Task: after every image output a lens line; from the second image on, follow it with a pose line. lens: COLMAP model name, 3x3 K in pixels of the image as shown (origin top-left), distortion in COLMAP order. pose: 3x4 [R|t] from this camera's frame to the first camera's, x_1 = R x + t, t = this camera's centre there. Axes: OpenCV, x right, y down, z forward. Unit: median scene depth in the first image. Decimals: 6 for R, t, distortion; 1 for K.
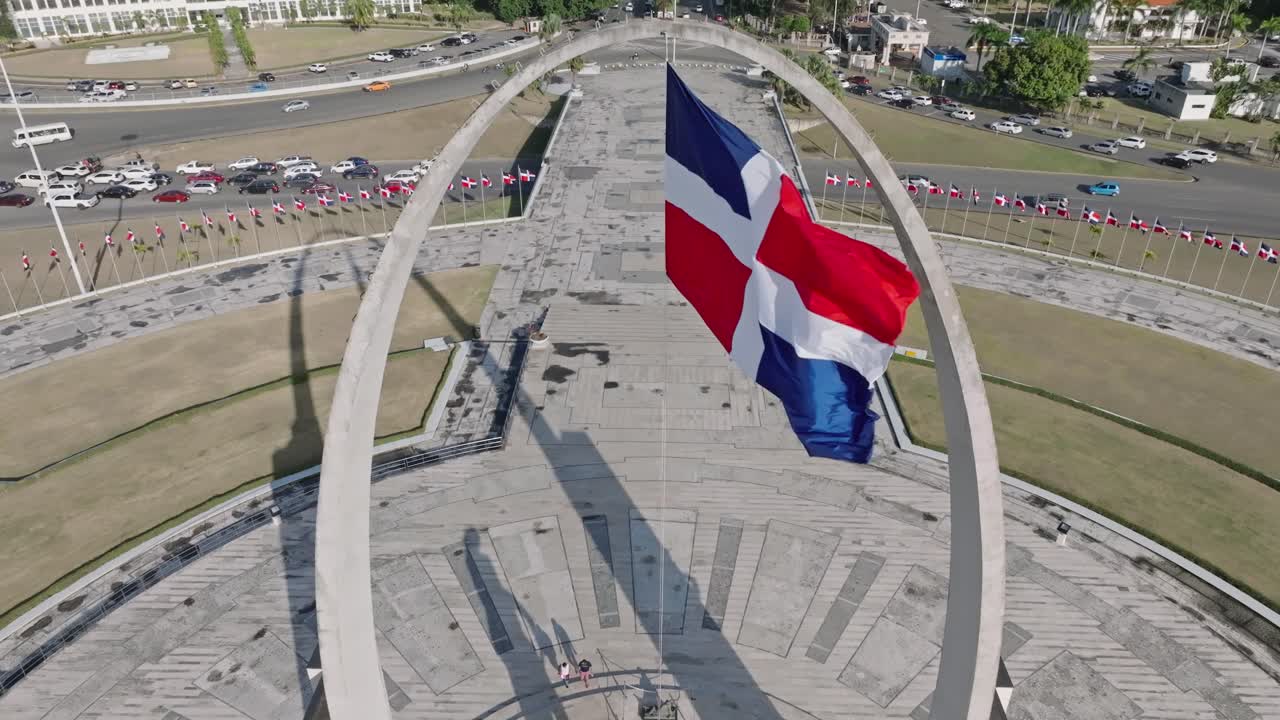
lens RADIAL K [[896.7, 0, 640.0], [0, 896.7, 367.4], [0, 0, 1]] dist [-0.004684, 0.018831]
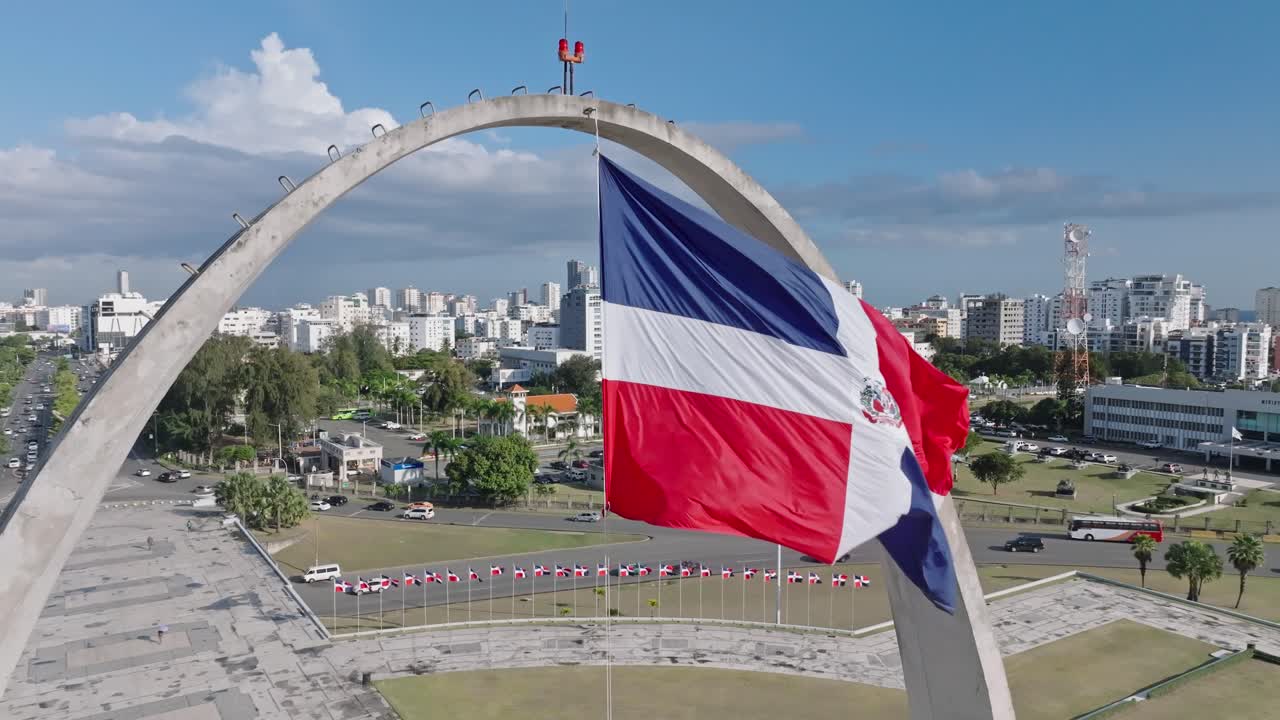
lens RADIAL K [[896.7, 0, 639.6], [0, 896.7, 364.0], [0, 0, 1]] dist [-0.004684, 0.018831]
pose [[0.817601, -0.033460, 0.574813, -0.054290], [0.290673, 0.885747, -0.361887, 0.003741], [-0.497030, 0.462961, 0.733913, 0.105226]]
